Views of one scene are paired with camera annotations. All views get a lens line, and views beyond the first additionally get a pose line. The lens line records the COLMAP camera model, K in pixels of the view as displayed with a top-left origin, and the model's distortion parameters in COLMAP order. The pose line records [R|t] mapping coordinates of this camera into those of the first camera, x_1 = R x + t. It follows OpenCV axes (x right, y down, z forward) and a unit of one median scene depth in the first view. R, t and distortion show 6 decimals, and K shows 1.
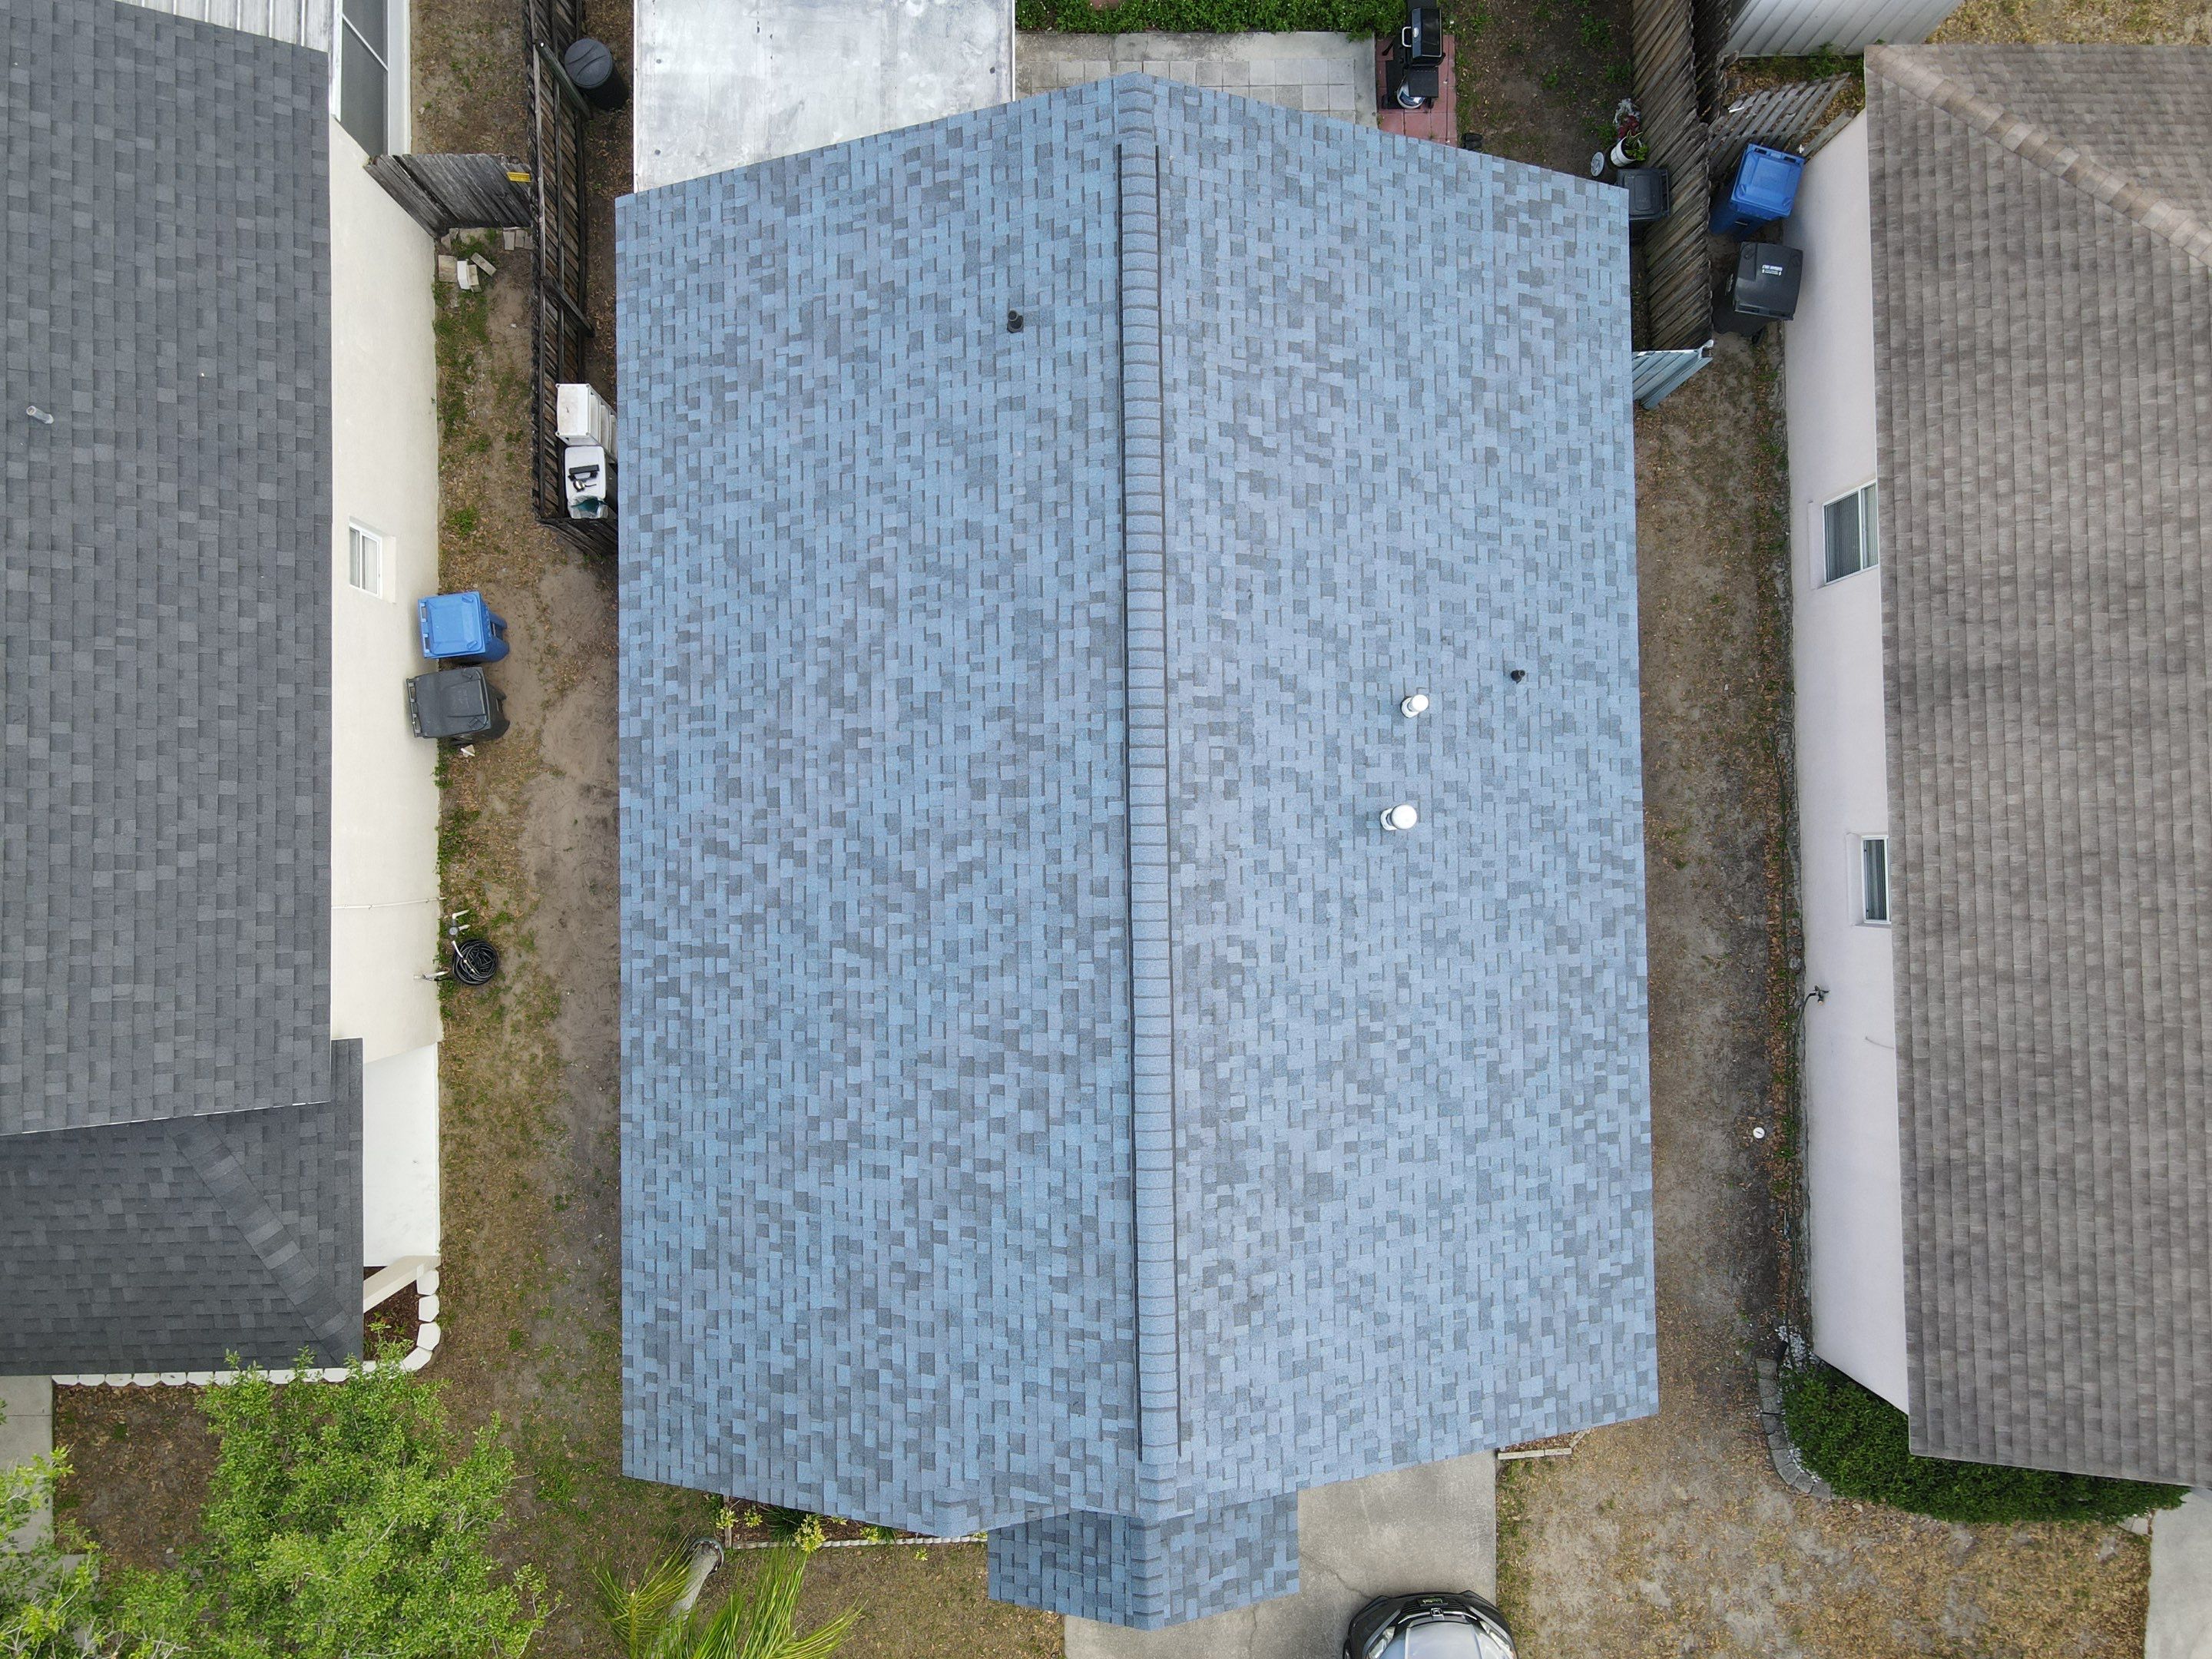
lens RADIAL K [[1621.5, 0, 1076.7], [0, 1621.5, 808.1], [0, 0, 1]] dist [0.002206, 0.012011]
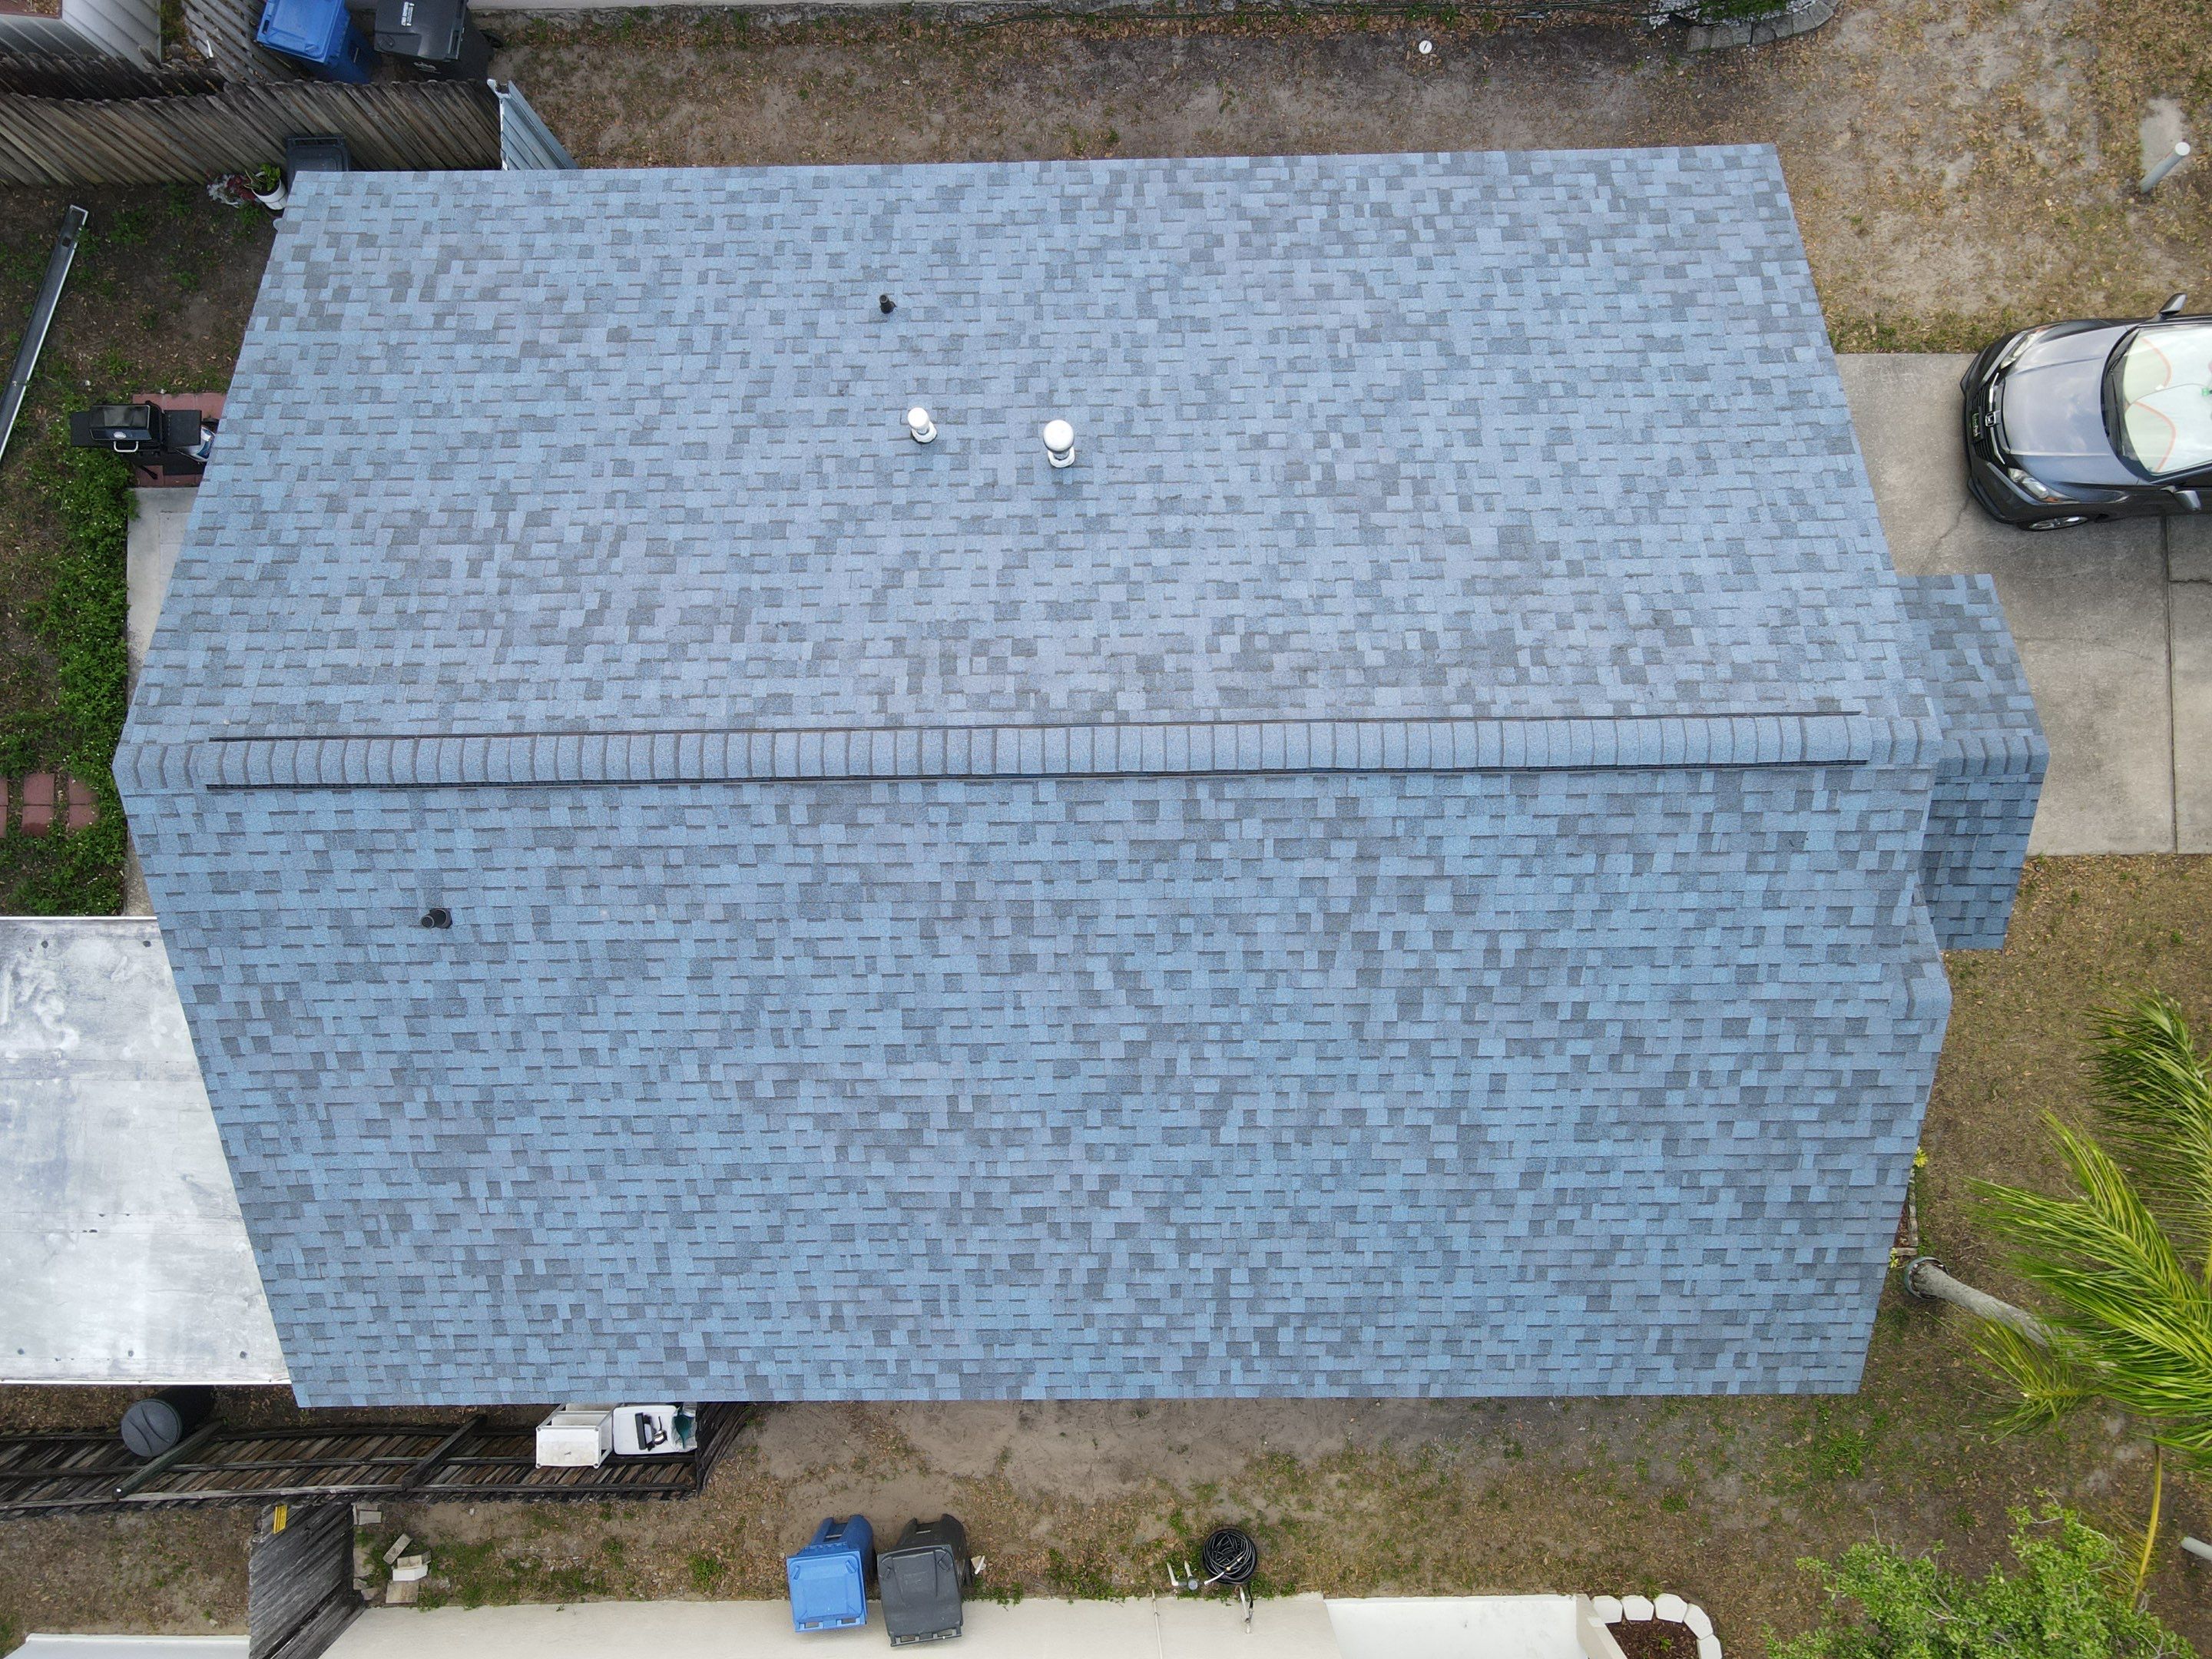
lens RADIAL K [[1621.5, 0, 1068.9], [0, 1621.5, 812.5], [0, 0, 1]] dist [0.002206, 0.012011]
pose [[0.000512, -0.999852, 0.017210, 0.000424], [0.999897, 0.000758, 0.014328, -0.000817], [-0.014339, 0.017201, 0.999749, 0.181944]]
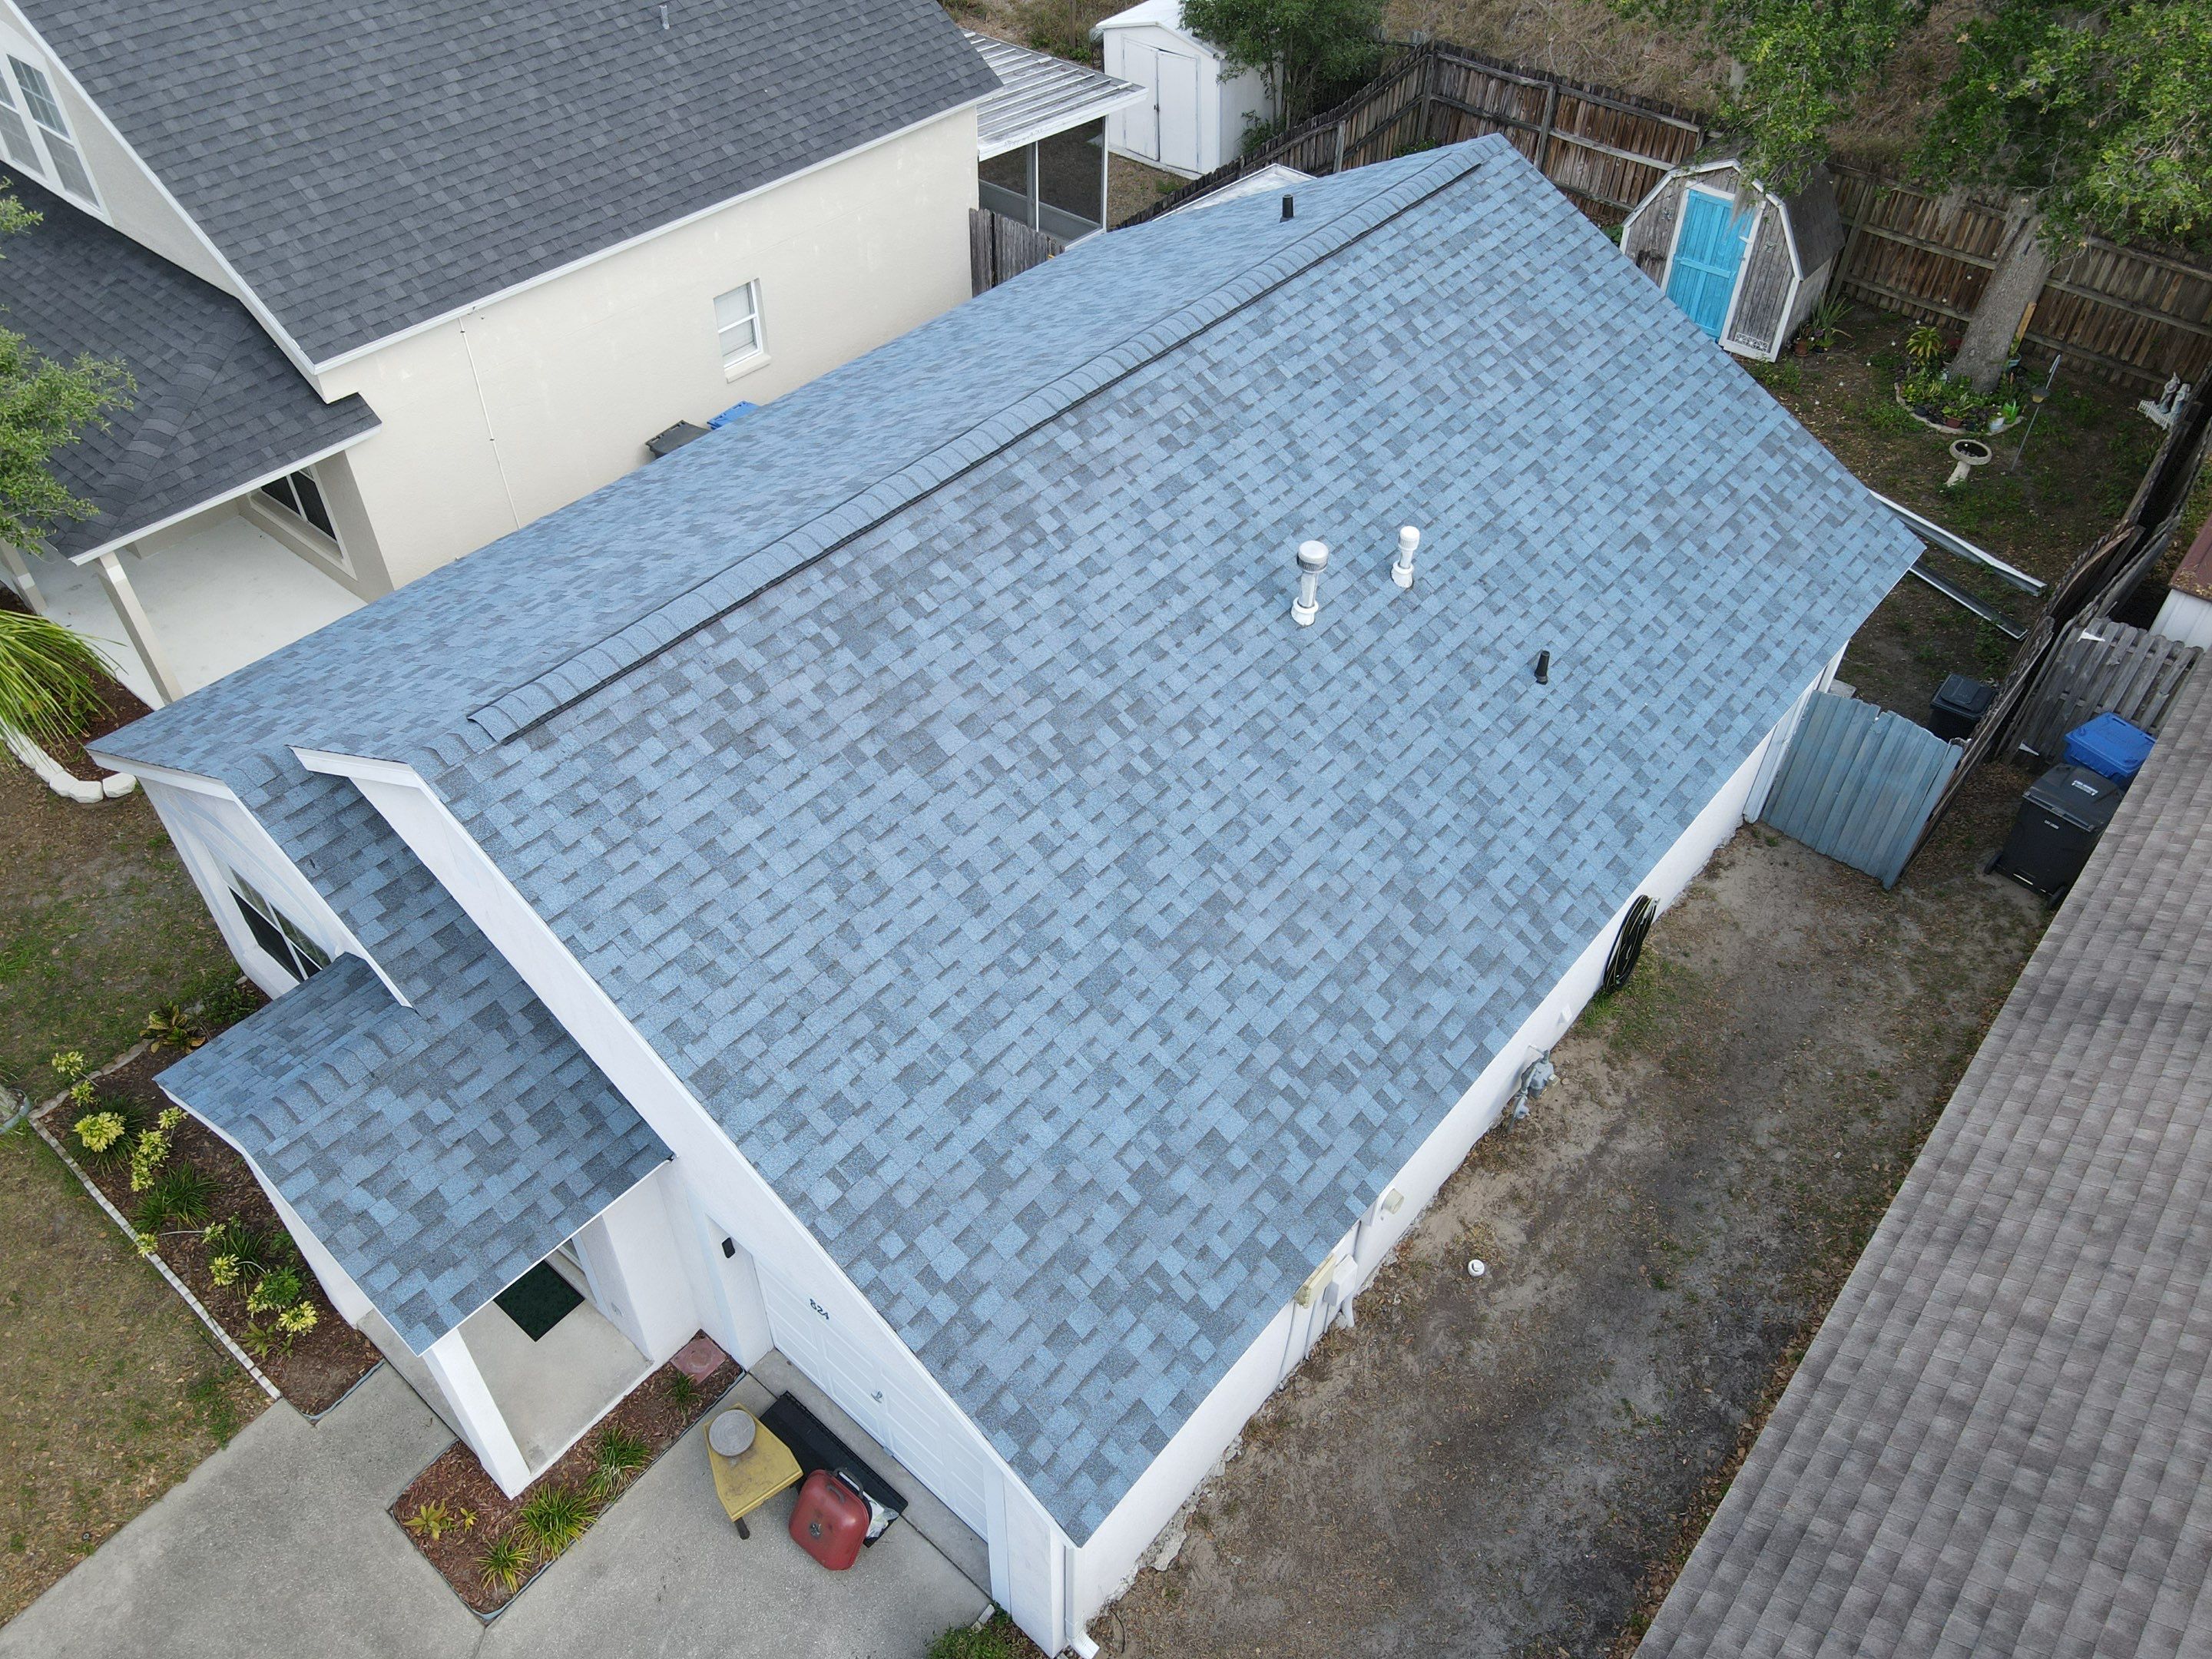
lens RADIAL K [[1621.5, 0, 1079.6], [0, 1621.5, 816.3], [0, 0, 1]] dist [0.002206, 0.012011]
pose [[0.750293, 0.454046, -0.480522, 0.523211], [-0.660618, 0.542811, -0.518594, 0.537009], [0.025367, 0.706539, 0.707219, 0.465528]]
